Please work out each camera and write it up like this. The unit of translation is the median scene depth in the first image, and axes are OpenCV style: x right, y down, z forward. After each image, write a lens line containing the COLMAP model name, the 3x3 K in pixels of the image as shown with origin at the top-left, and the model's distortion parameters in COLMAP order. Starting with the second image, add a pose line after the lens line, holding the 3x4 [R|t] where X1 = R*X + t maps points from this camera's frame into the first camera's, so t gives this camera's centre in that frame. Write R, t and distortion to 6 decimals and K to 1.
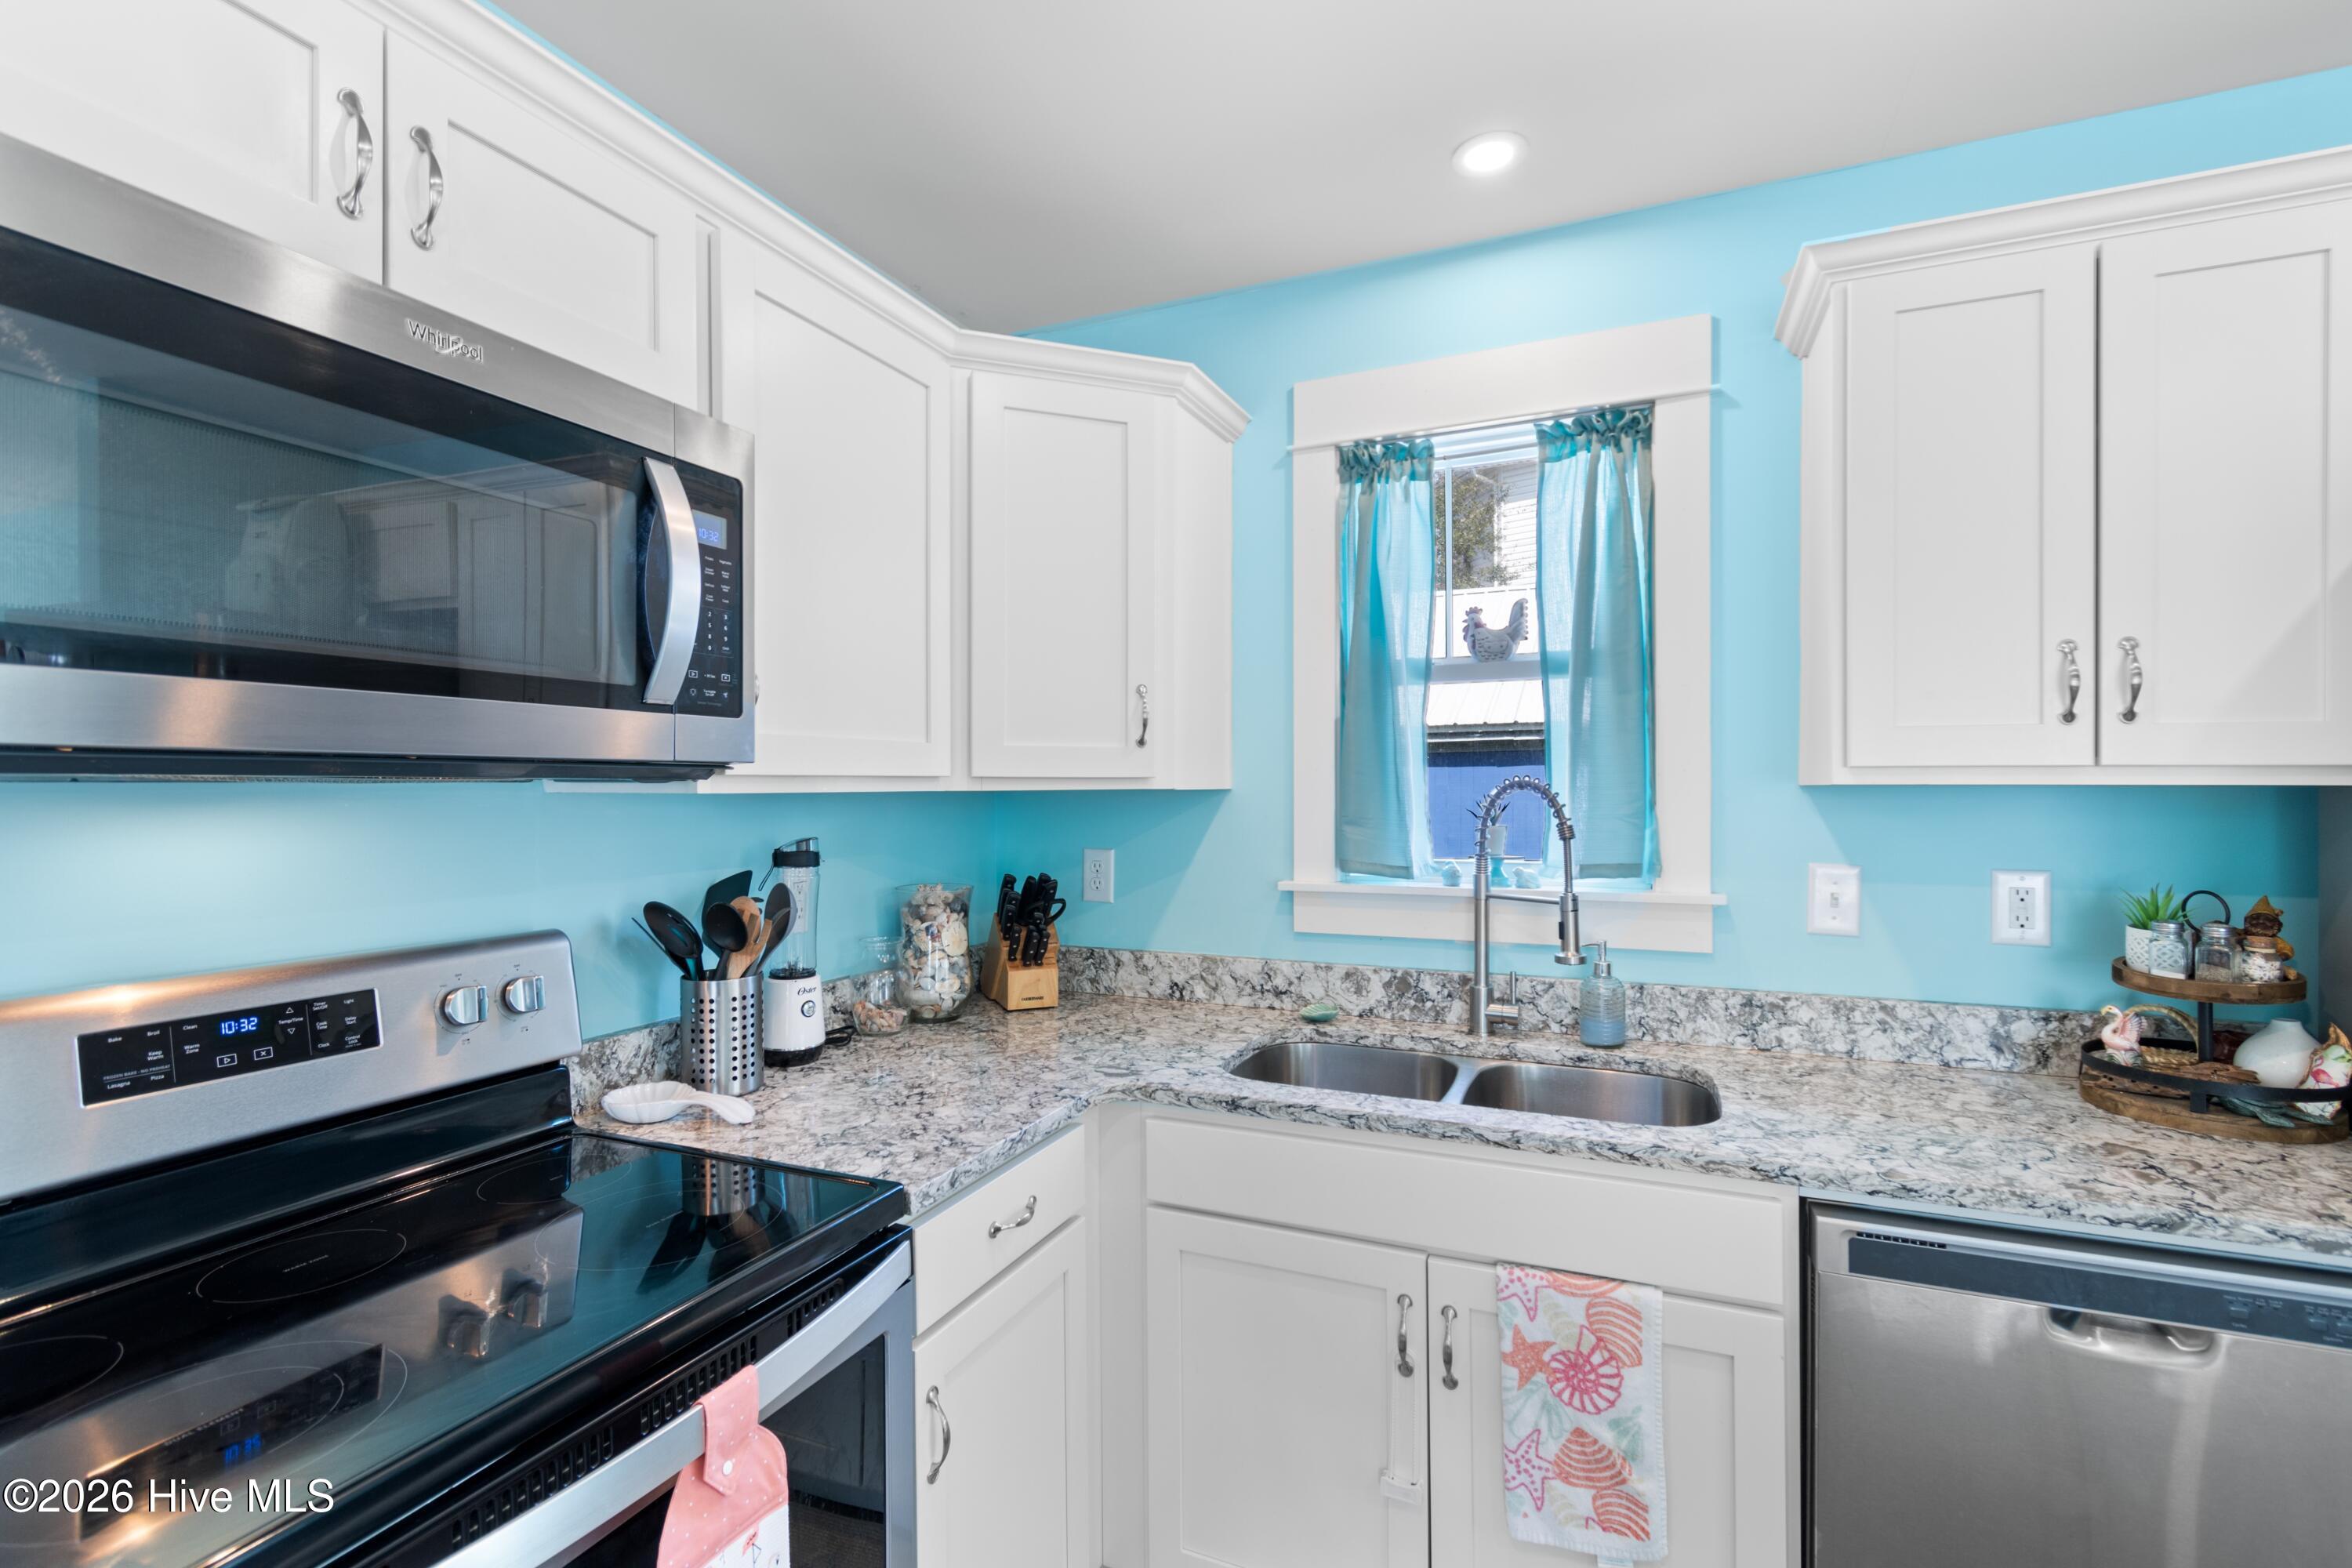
lens RADIAL K [[1046.8, 0, 1165.2], [0, 1046.8, 792.0], [0, 0, 1]] dist [0.004007, -0.001046]
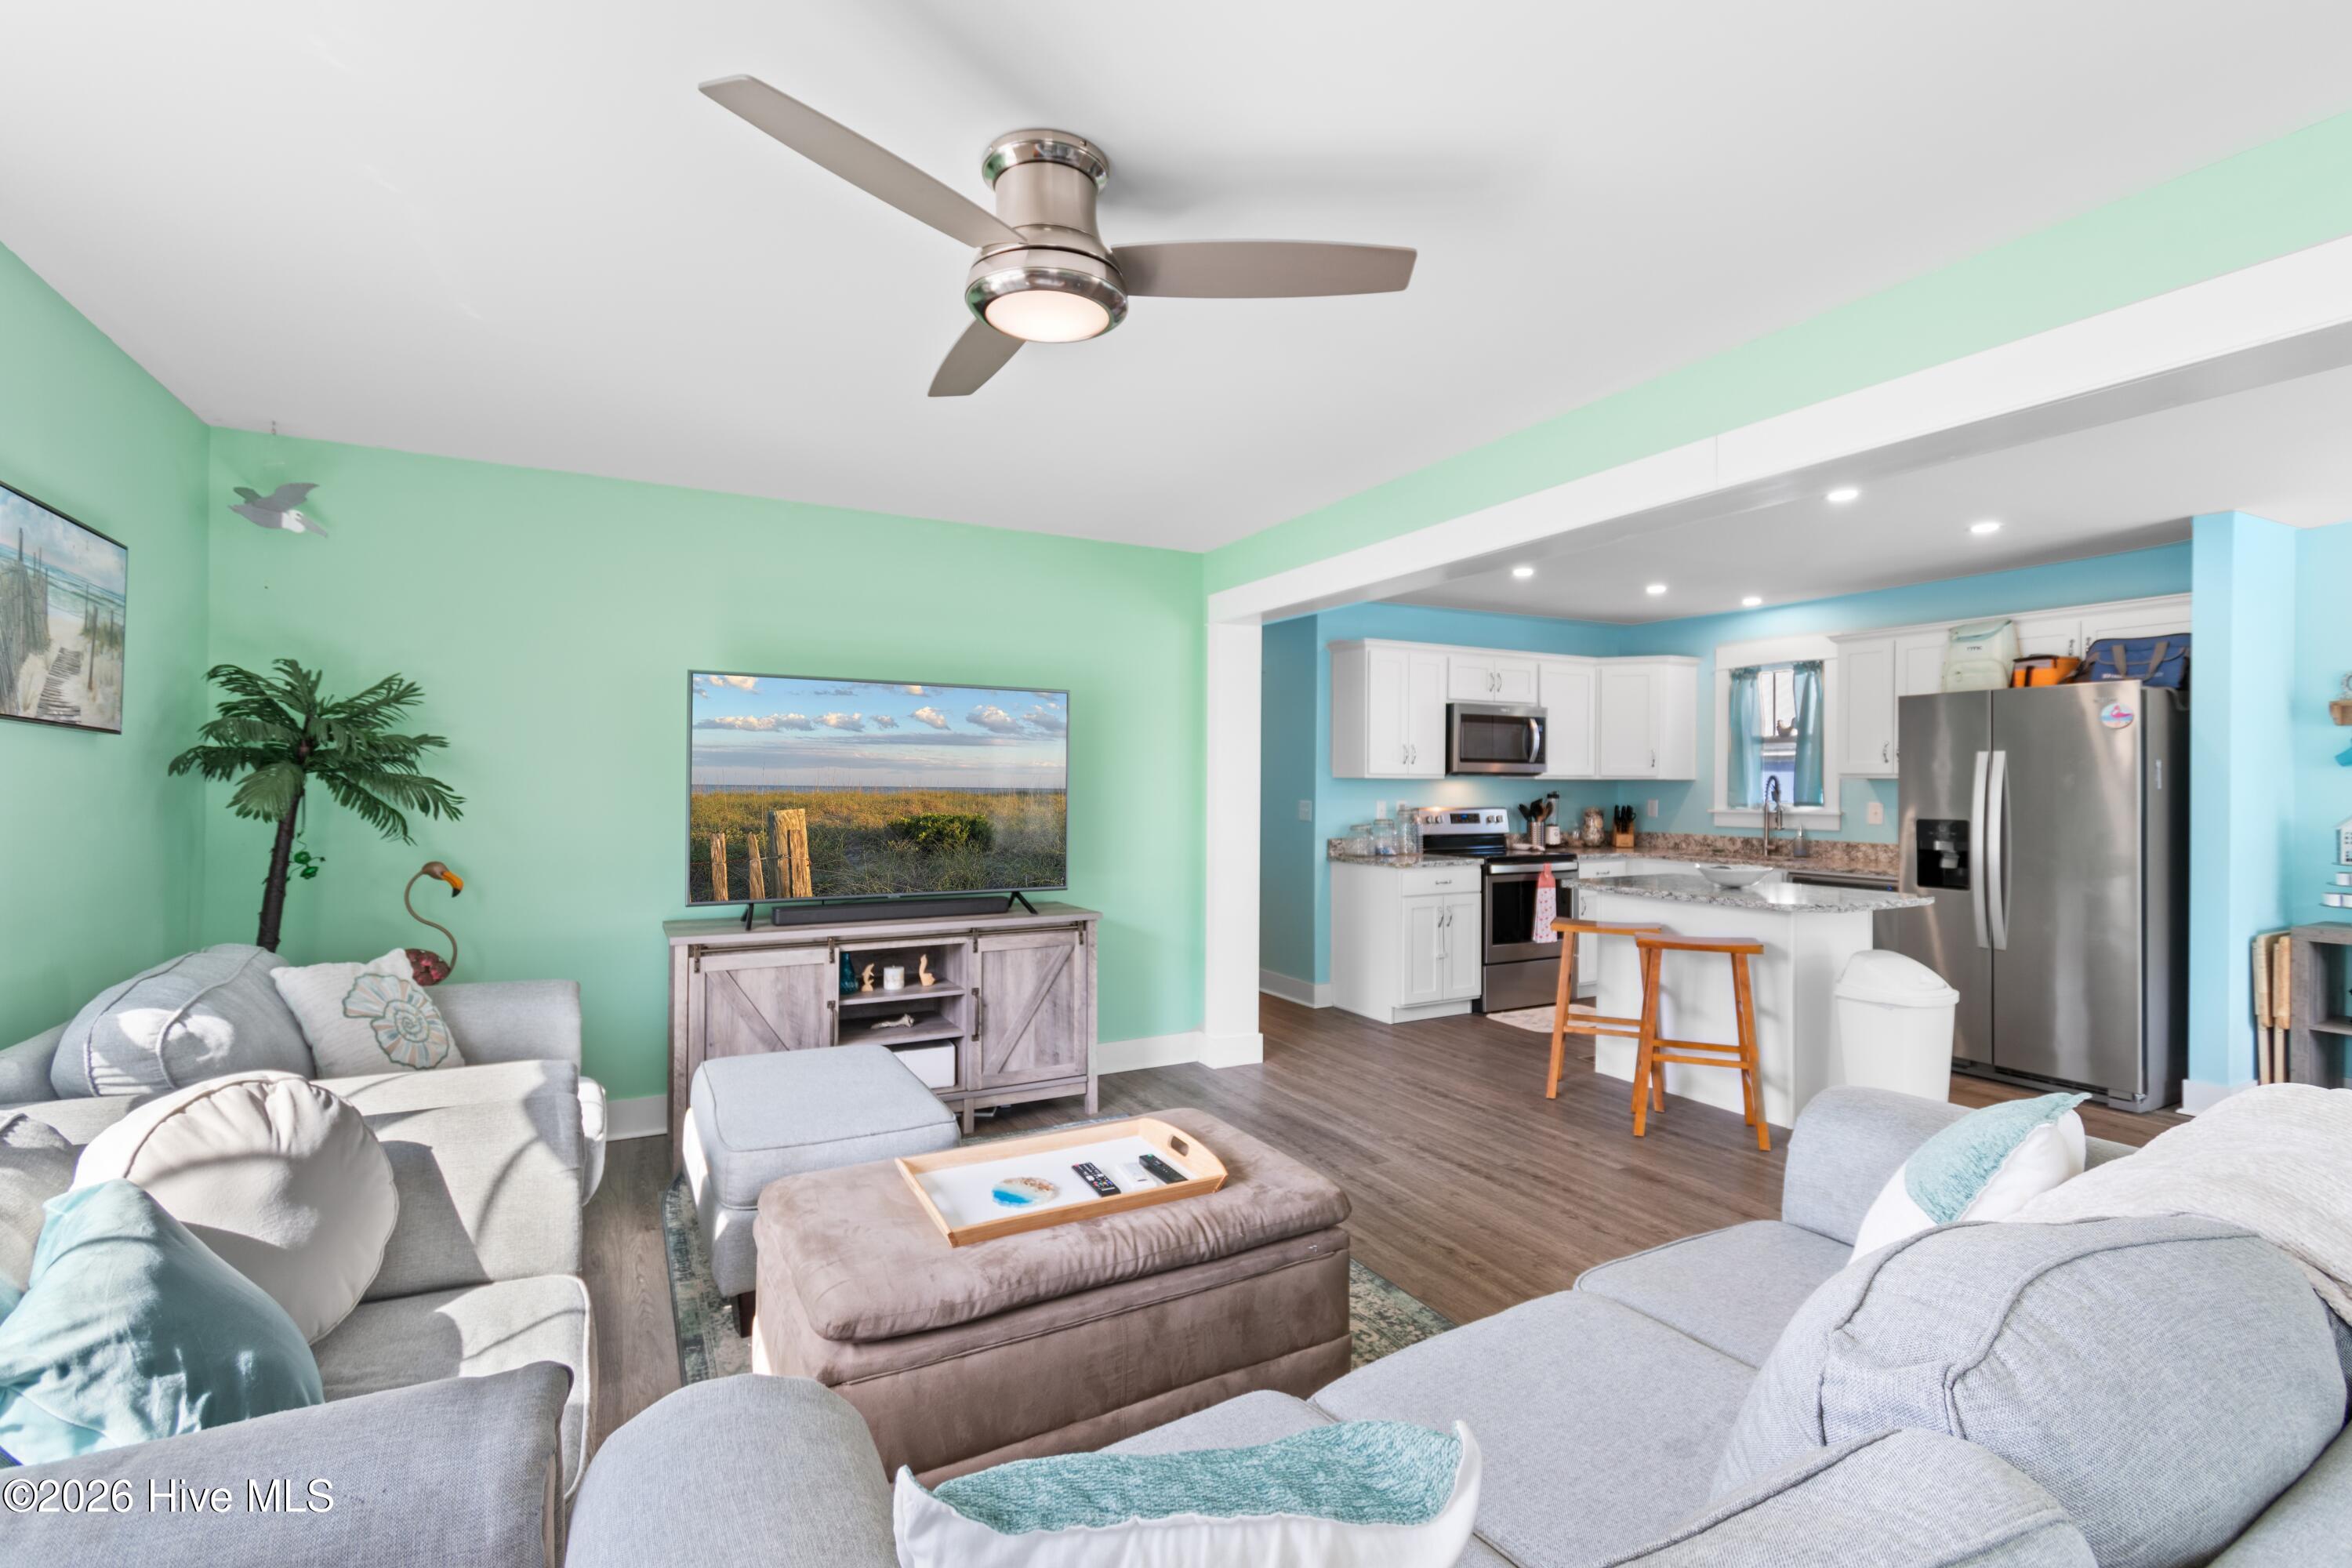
lens RADIAL K [[1046.8, 0, 1162.6], [0, 1046.8, 779.1], [0, 0, 1]] dist [0.004007, -0.001046]
pose [[0.784617, 0.005920, -0.619953, 0.985641], [-0.010743, 0.999934, -0.004049, 0.033558], [0.619888, 0.009837, 0.784629, -3.157589]]
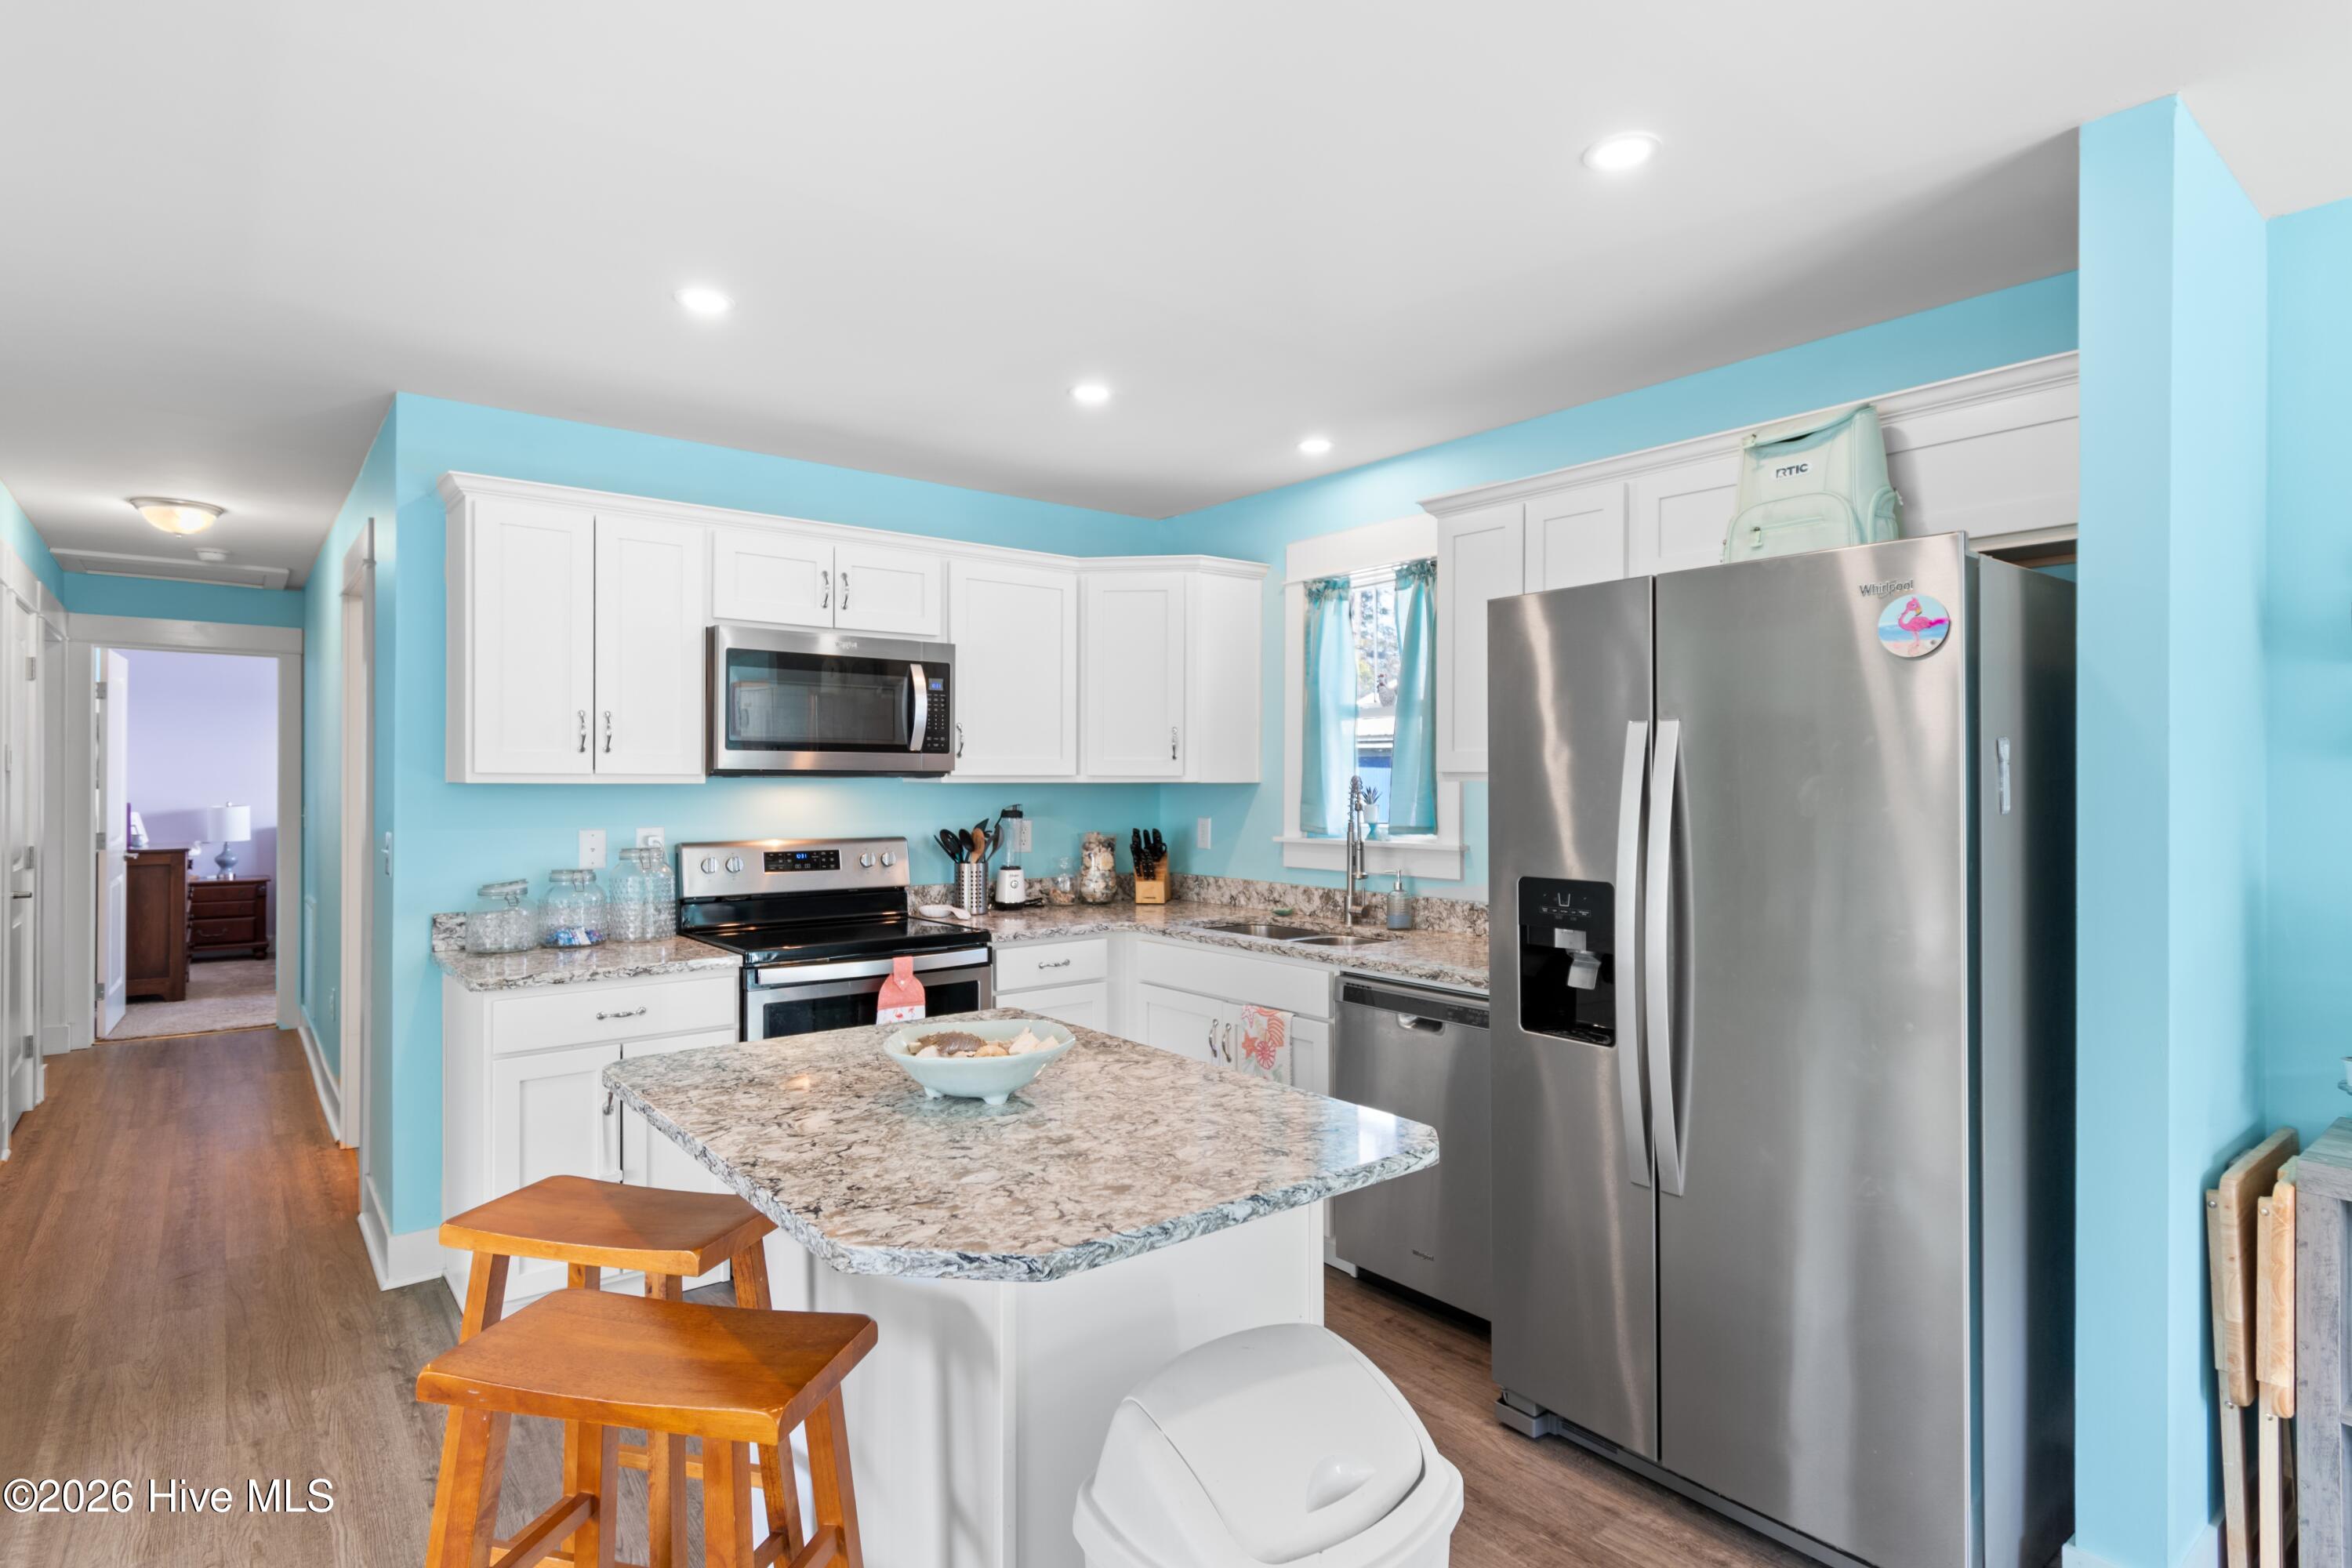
lens RADIAL K [[1210.1, 0, 1172.9], [0, 1210.1, 782.7], [0, 0, 1]] dist [0.004804, -0.003065]
pose [[0.884202, 0.005824, -0.467068, 1.138455], [-0.007111, 0.999974, -0.000993, 0.000511], [0.467050, 0.004200, 0.884221, -1.069628]]
